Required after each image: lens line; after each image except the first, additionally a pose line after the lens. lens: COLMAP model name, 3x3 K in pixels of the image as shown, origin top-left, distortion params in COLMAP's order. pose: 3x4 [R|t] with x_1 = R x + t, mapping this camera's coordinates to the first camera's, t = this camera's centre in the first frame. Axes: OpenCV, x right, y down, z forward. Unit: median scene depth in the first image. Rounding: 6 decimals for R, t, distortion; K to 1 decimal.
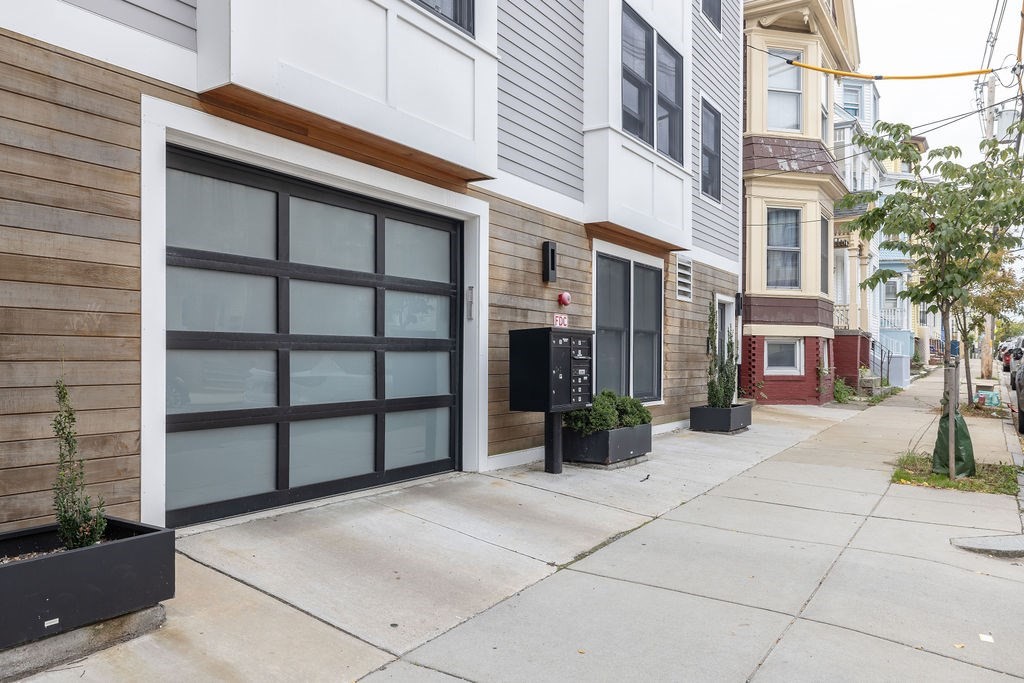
lens RADIAL K [[850.6, 0, 540.4], [0, 850.6, 372.8], [0, 0, 1]] dist [0.000756, 0.003409]
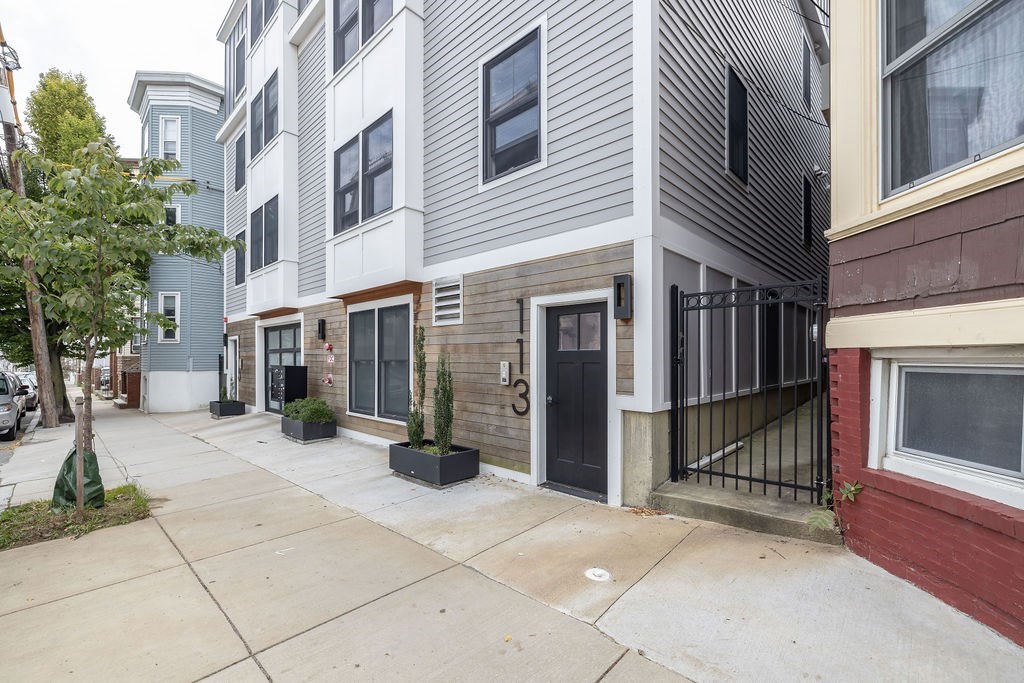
lens RADIAL K [[437.3, 0, 493.0], [0, 437.3, 355.8], [0, 0, 1]] dist [0.000205, 0.000048]
pose [[-0.290865, -0.010627, -0.956705, 0.619861], [-0.014713, 0.999870, -0.006634, -0.049166], [0.956651, 0.012146, -0.290983, 1.204855]]
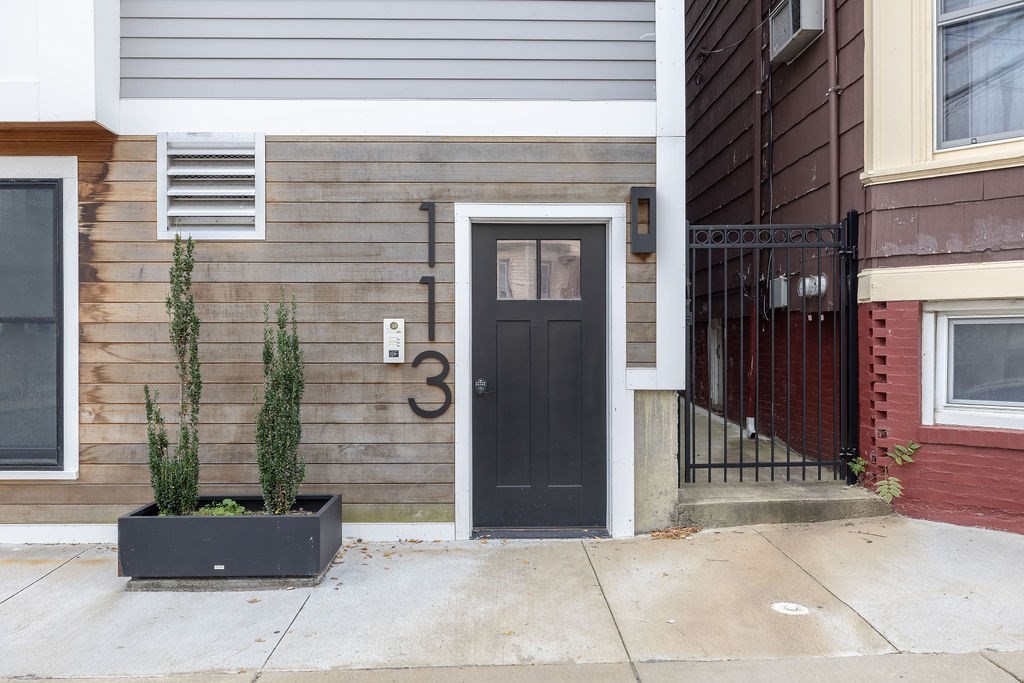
lens RADIAL K [[765.9, 0, 512.0], [0, 765.9, 341.5], [0, 0, 1]] dist [-0.000673, -0.003326]
pose [[0.482570, -0.007092, -0.875829, 0.581644], [-0.007677, 0.999895, -0.012326, -0.031015], [0.875824, 0.012672, 0.482465, 0.962255]]
